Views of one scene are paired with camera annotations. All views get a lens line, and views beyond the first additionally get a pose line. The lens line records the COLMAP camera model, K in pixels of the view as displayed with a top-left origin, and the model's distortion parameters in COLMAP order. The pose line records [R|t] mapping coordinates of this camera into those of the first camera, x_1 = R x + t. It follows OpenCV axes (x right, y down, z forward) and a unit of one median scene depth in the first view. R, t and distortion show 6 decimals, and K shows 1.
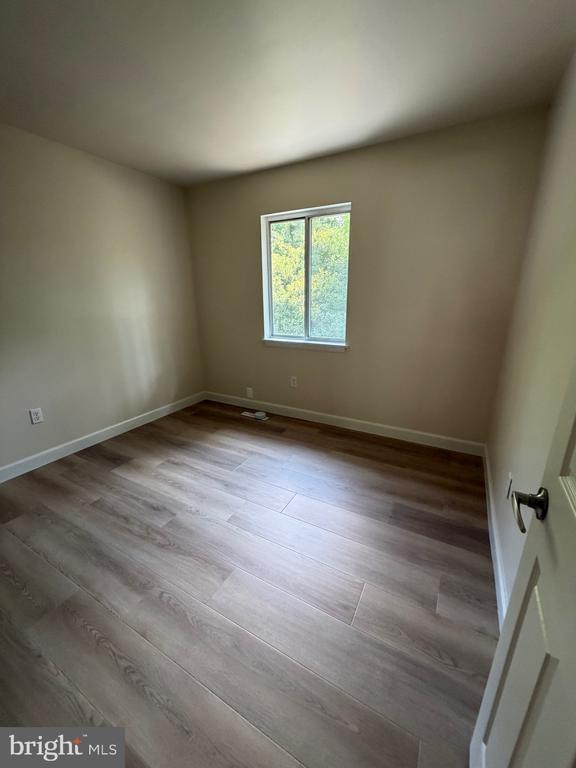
lens RADIAL K [[305.8, 0, 284.6], [0, 305.8, 384.2], [0, 0, 1]] dist [0.003701, 0.000567]
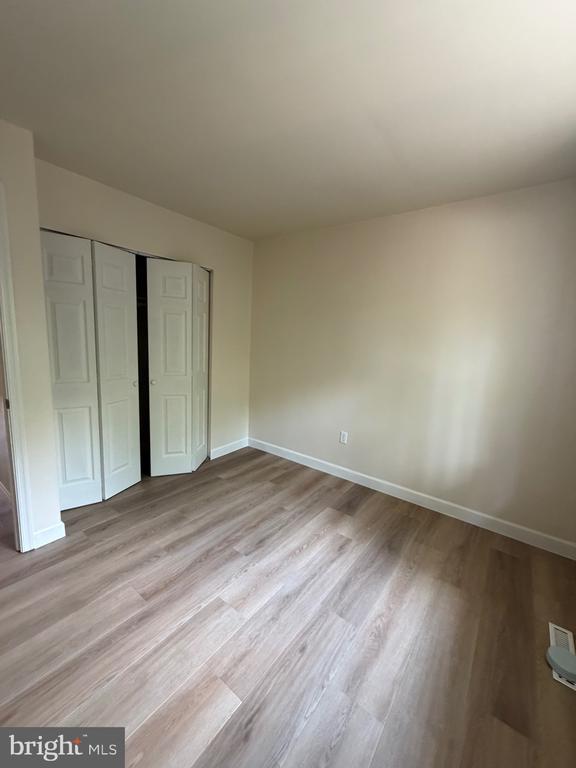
lens RADIAL K [[305.8, 0, 291.2], [0, 305.8, 382.1], [0, 0, 1]] dist [0.003701, 0.000567]
pose [[-0.139435, 0.138037, -0.980563, 0.411909], [-0.322540, 0.929903, 0.176771, -0.254662], [0.936230, 0.340919, -0.085138, 0.797926]]
